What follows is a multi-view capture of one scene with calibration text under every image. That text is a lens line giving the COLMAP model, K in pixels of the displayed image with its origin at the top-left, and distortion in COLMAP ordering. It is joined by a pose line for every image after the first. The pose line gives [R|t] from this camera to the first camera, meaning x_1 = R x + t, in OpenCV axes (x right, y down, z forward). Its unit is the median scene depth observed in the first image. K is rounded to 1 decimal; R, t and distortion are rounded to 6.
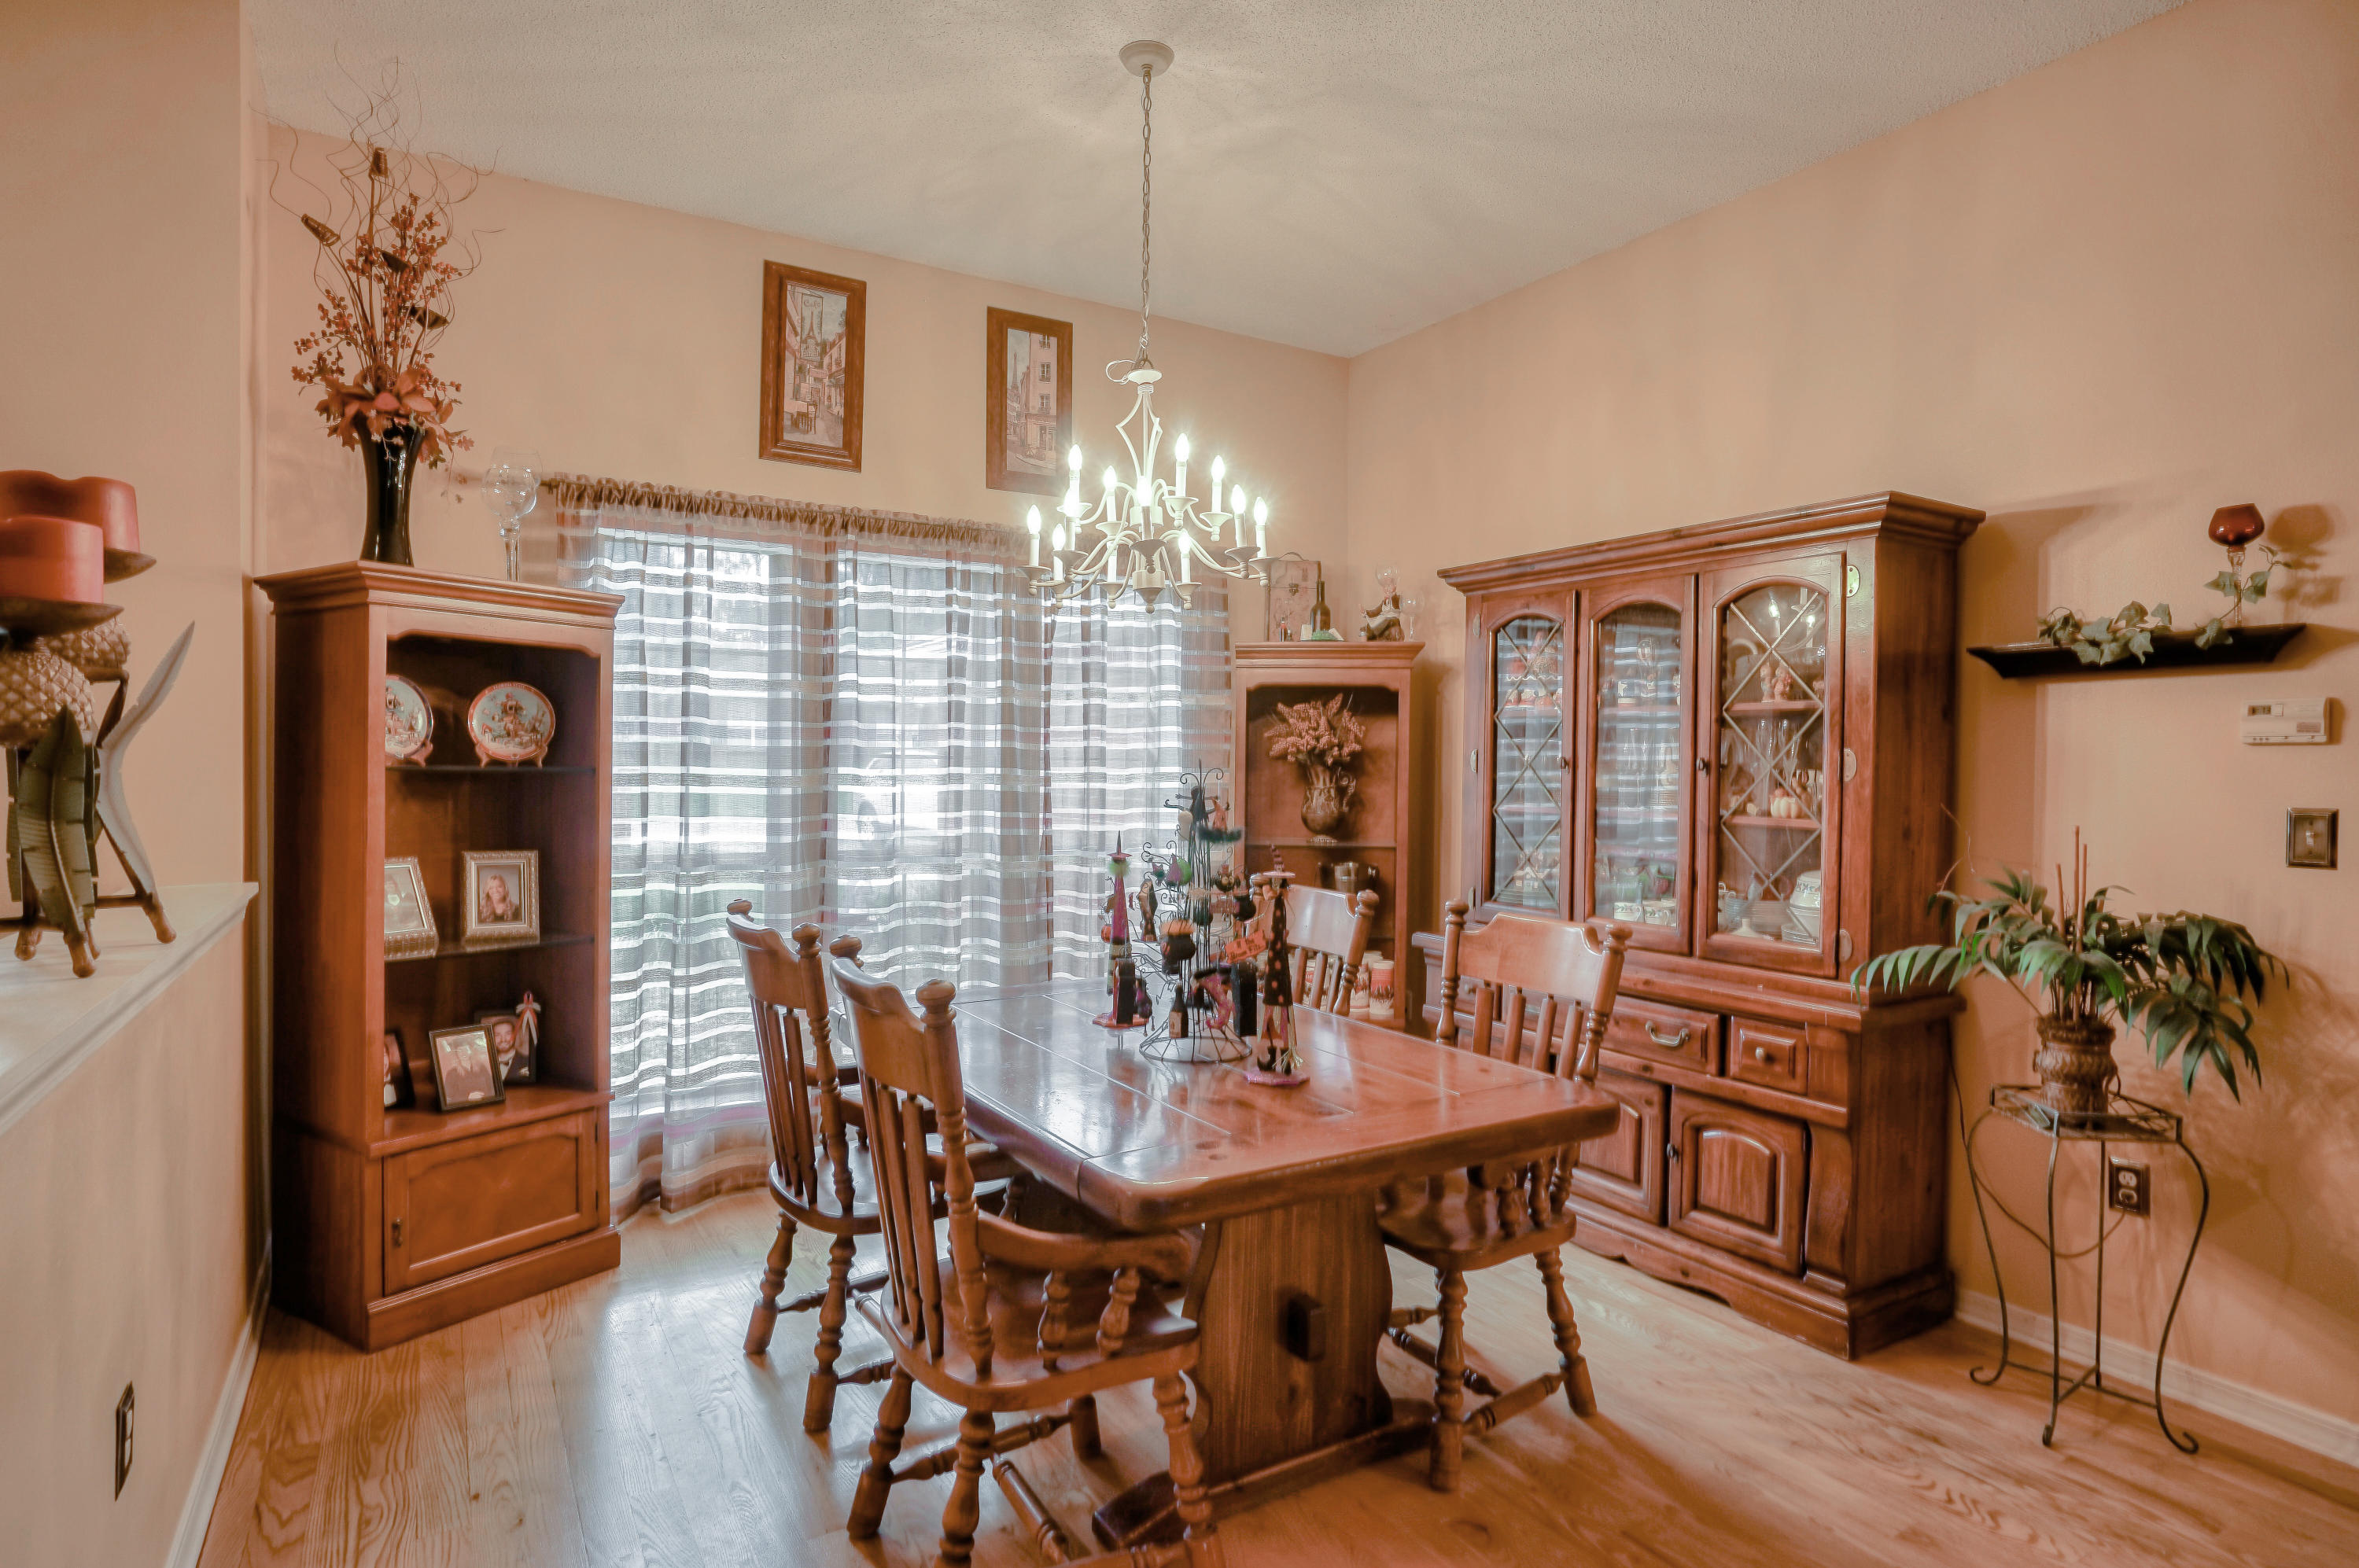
lens RADIAL K [[1258.4, 0, 1174.8], [0, 1258.4, 778.1], [0, 0, 1]] dist [-0.041563, 0.027797]
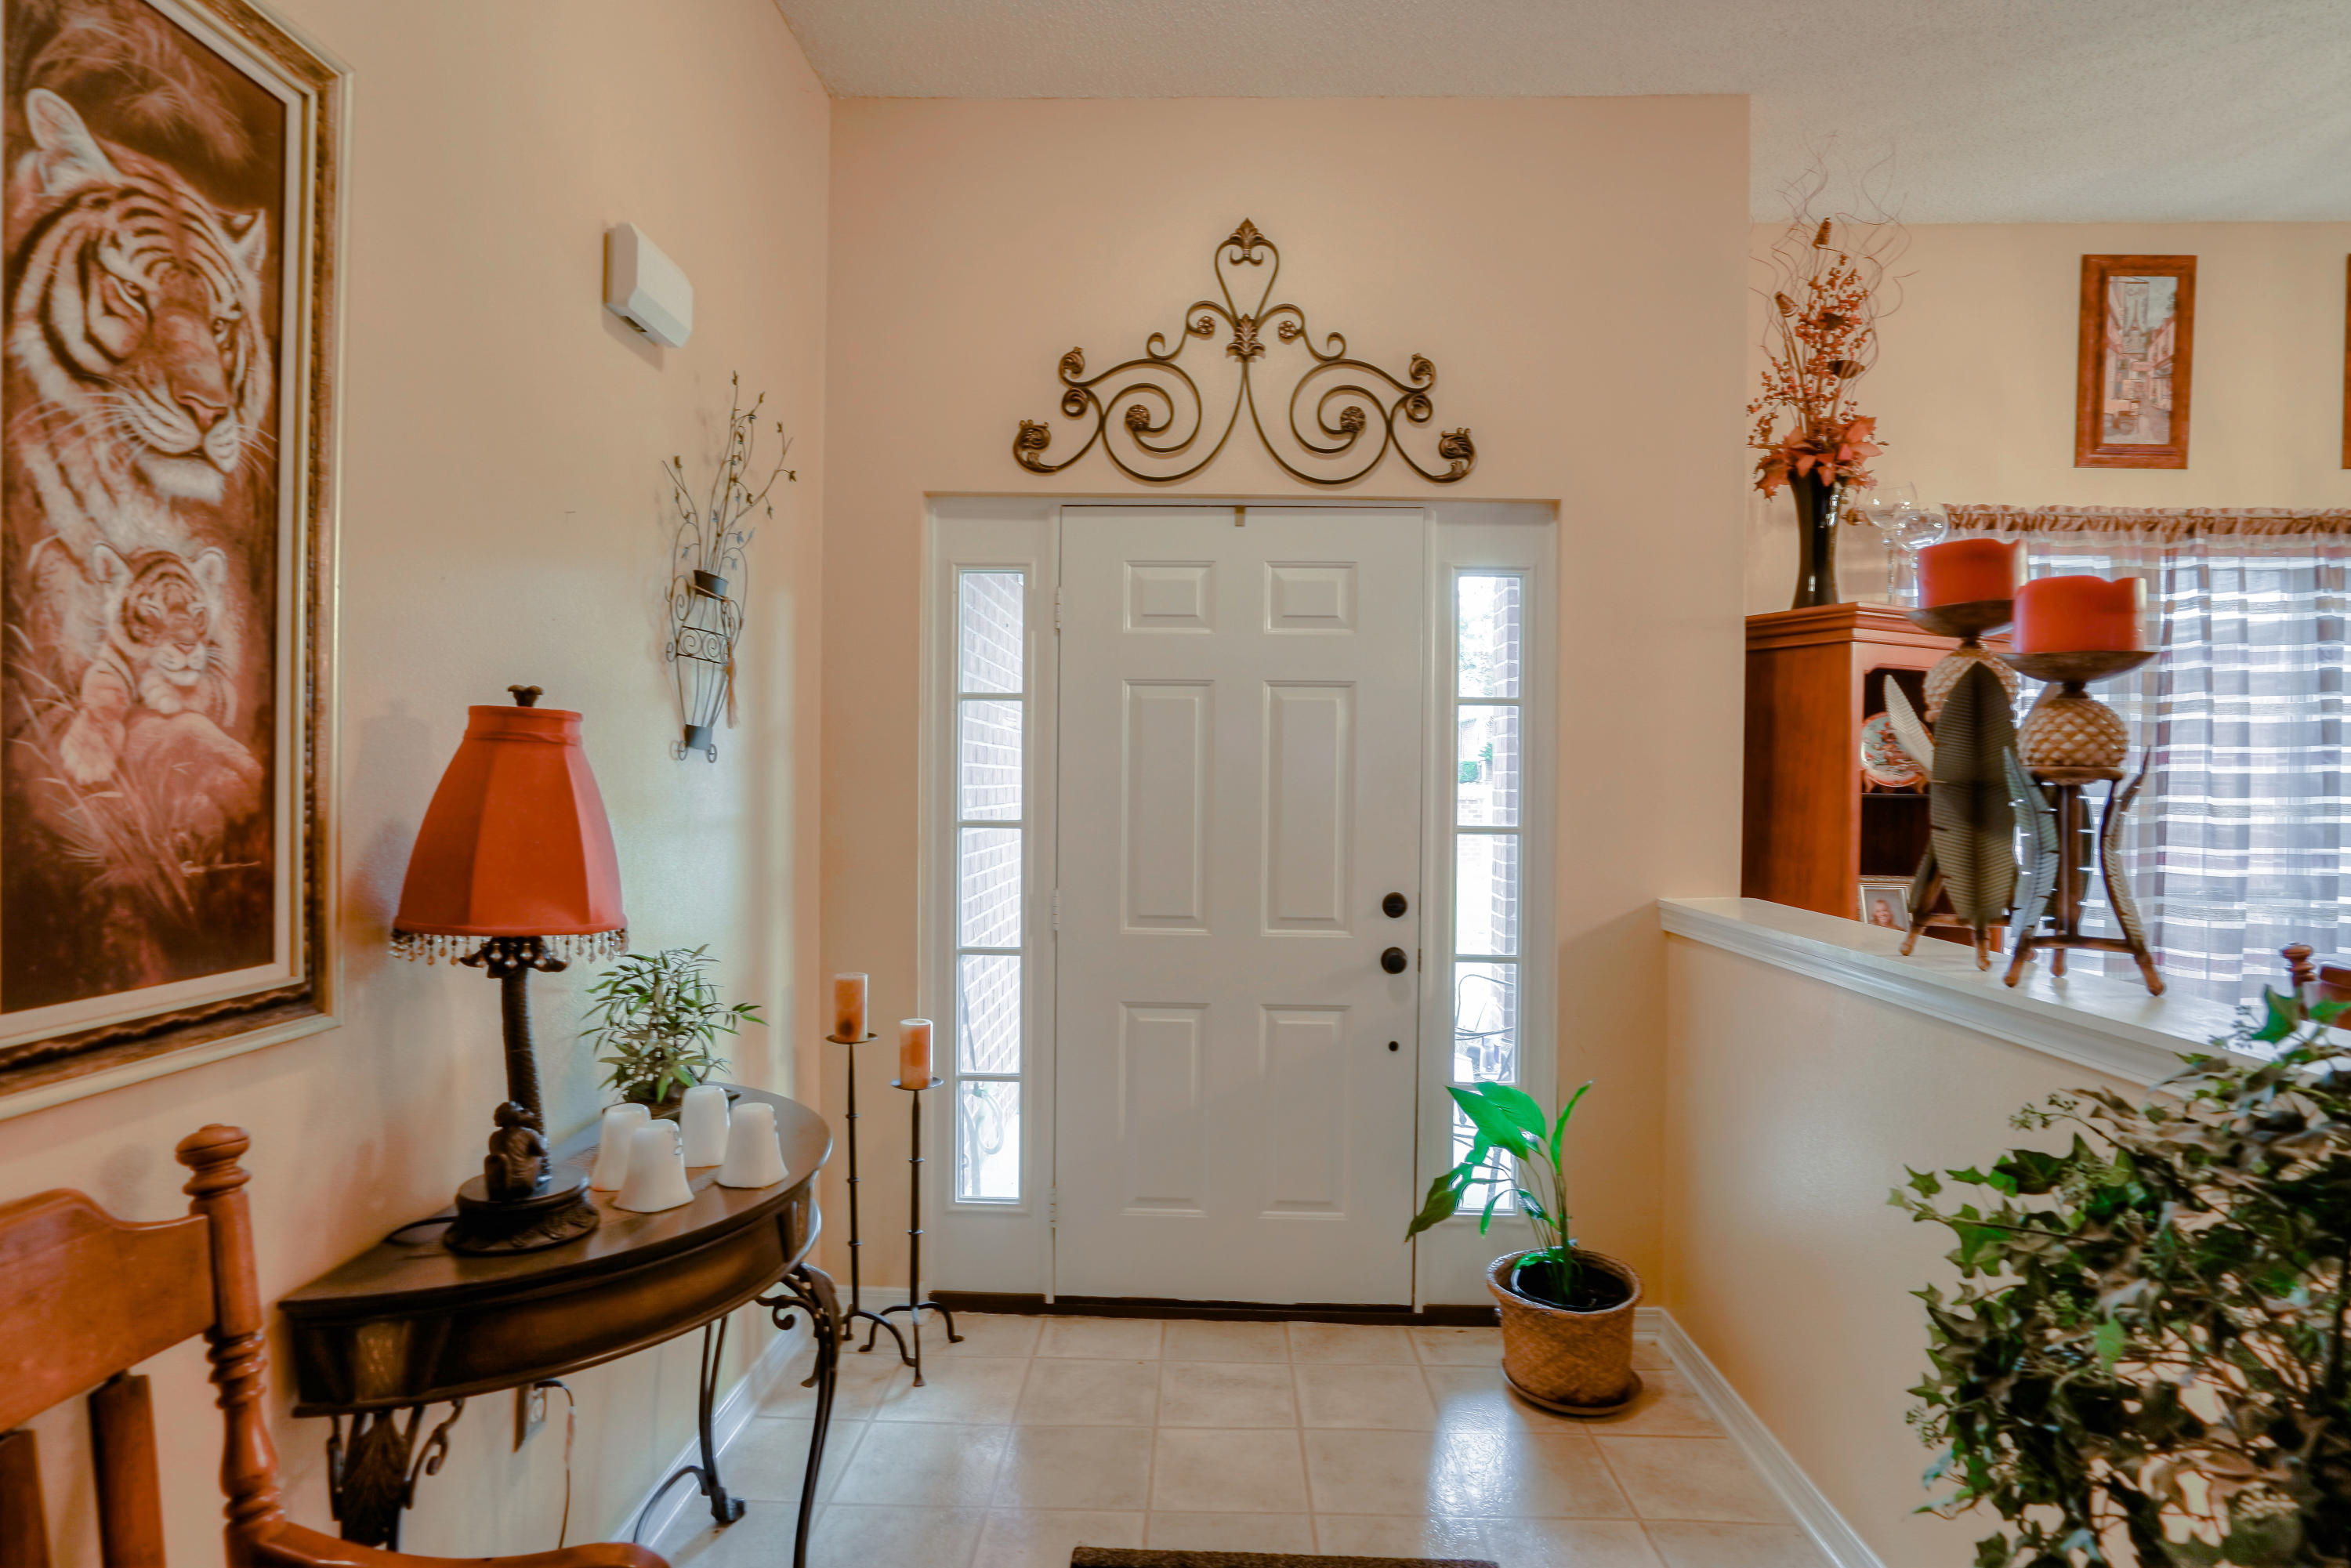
lens RADIAL K [[1254.3, 0, 1179.5], [0, 1254.3, 786.4], [0, 0, 1]] dist [-0.041563, 0.027797]
pose [[0.836669, 0.009360, -0.547629, -0.384223], [-0.011822, 0.999930, -0.000972, -0.005600], [0.547581, 0.007287, 0.836721, -0.149226]]
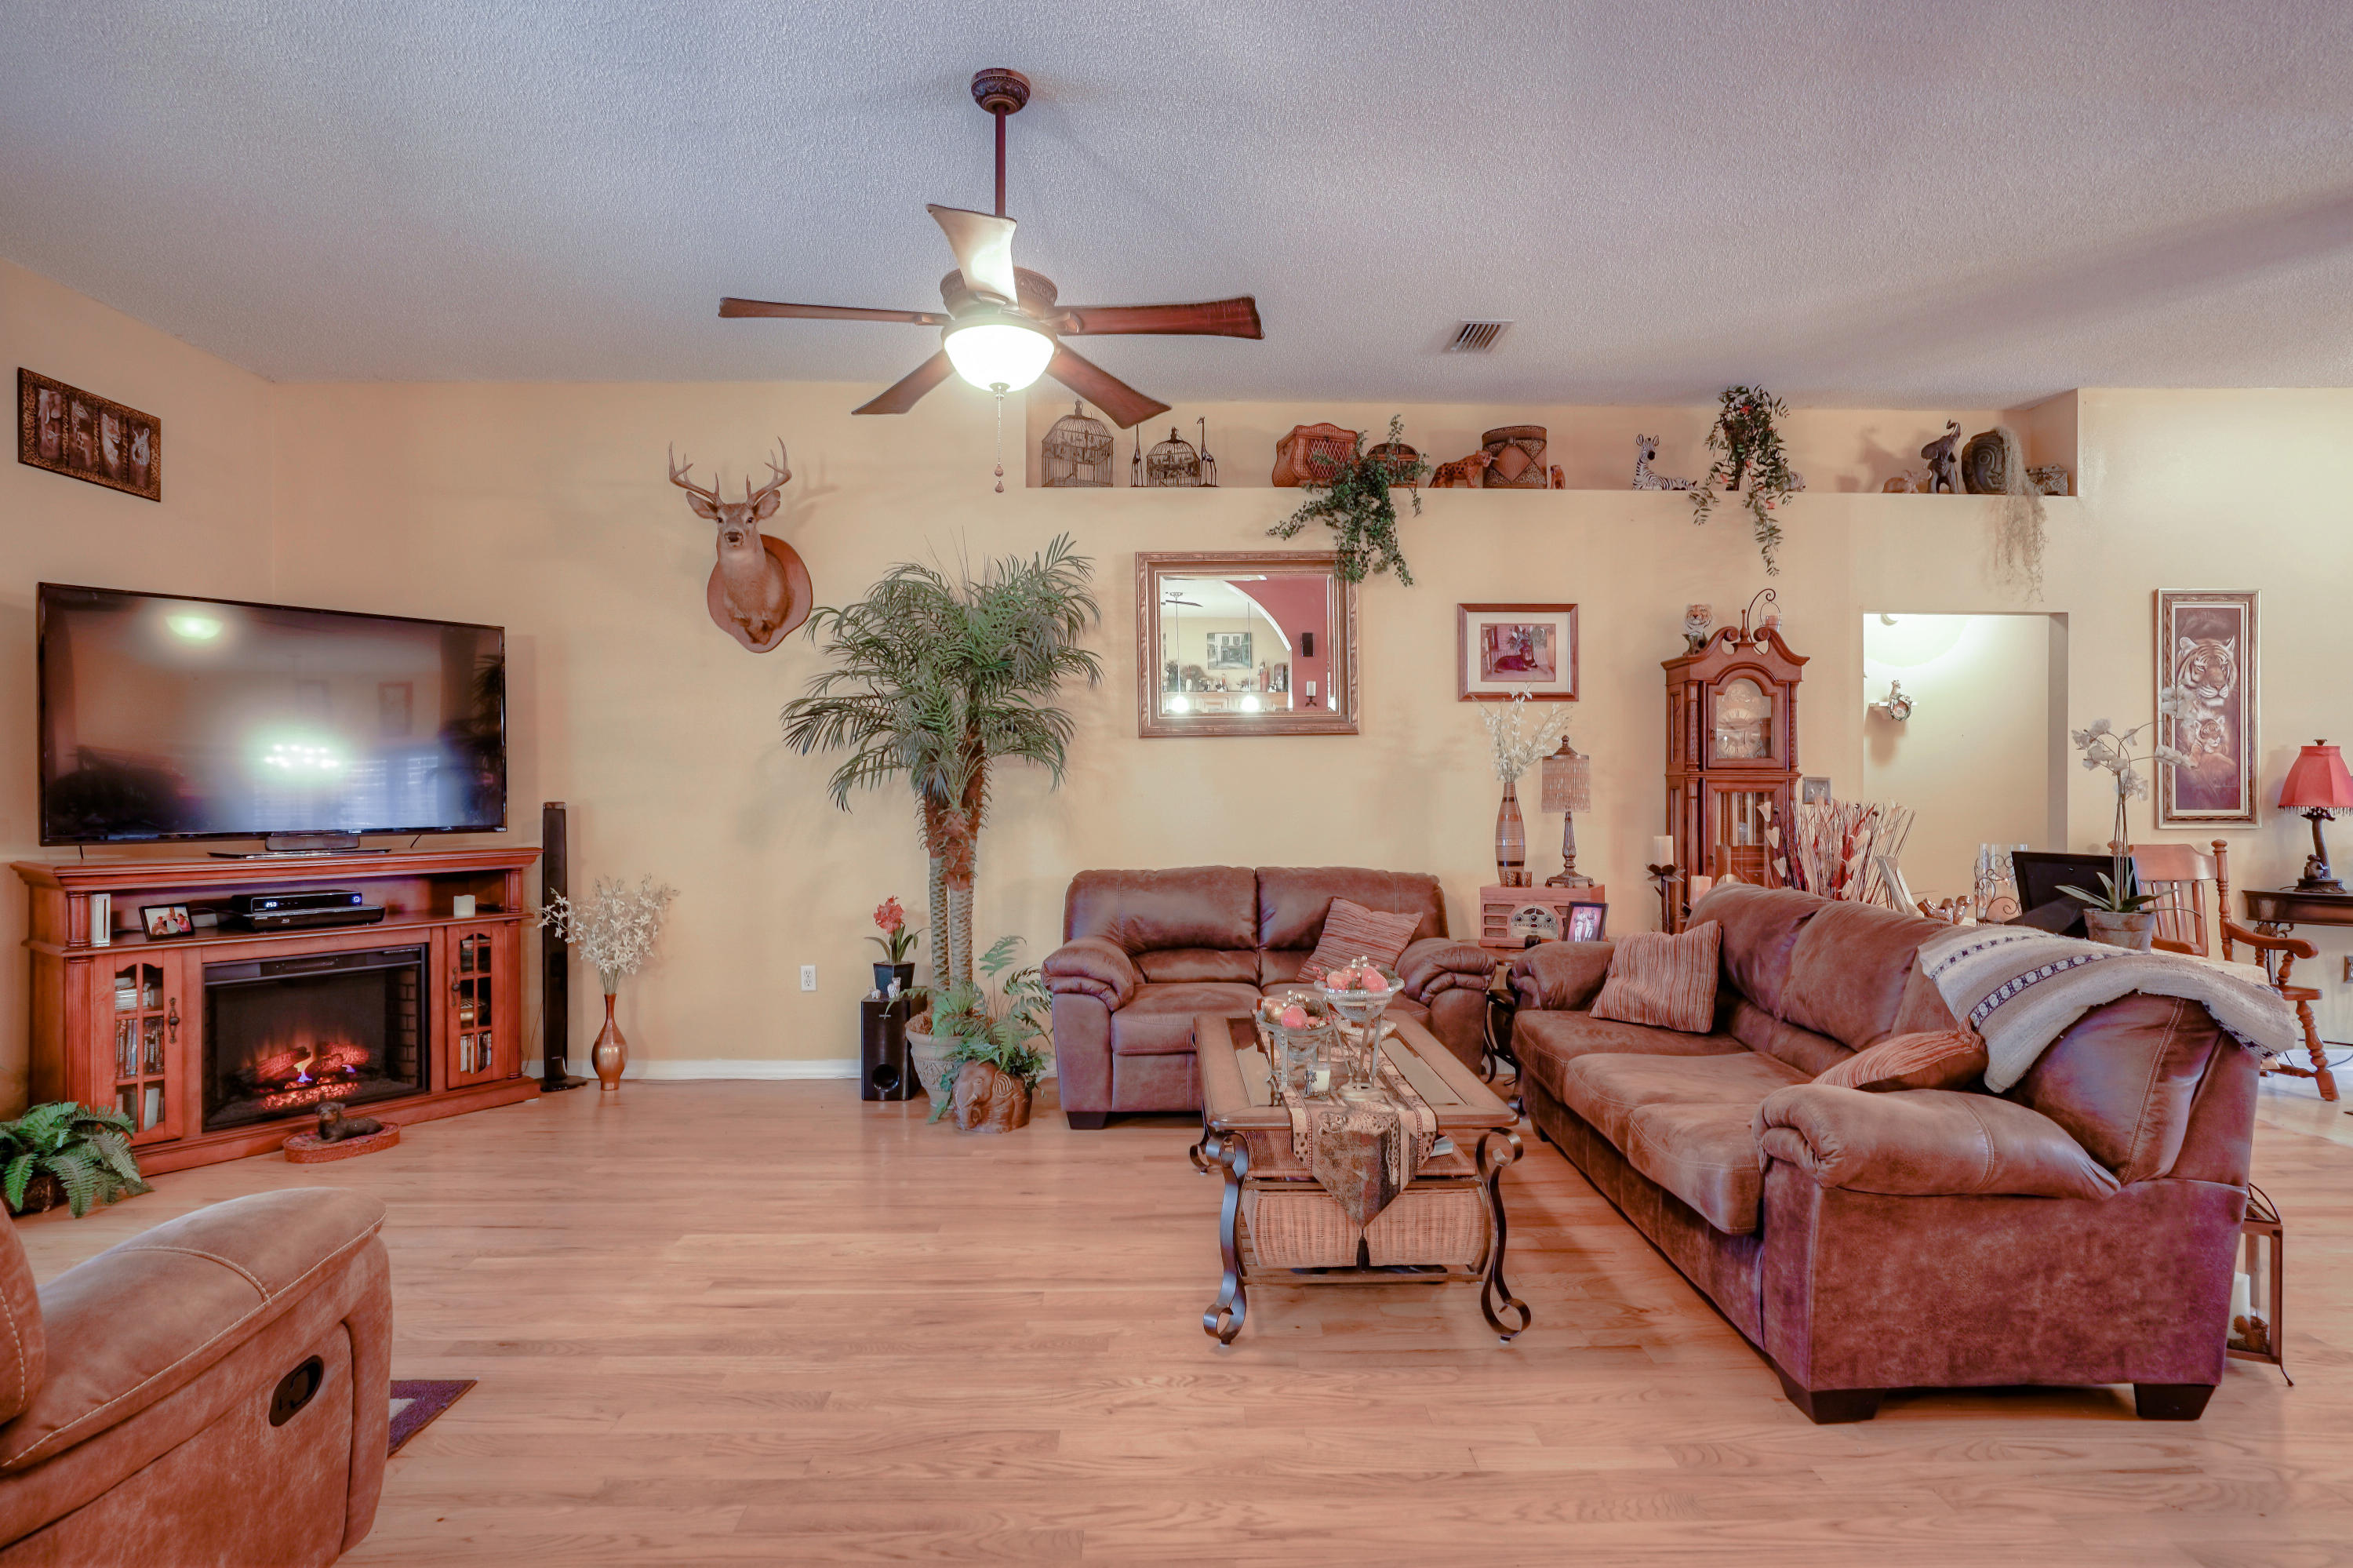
lens RADIAL K [[1255.5, 0, 1181.5], [0, 1255.5, 788.4], [0, 0, 1]] dist [-0.041563, 0.027797]
pose [[-0.500784, -0.006664, -0.865547, 1.046040], [-0.005742, 0.999974, -0.004377, 0.032669], [0.865553, 0.002778, -0.500809, -0.342289]]
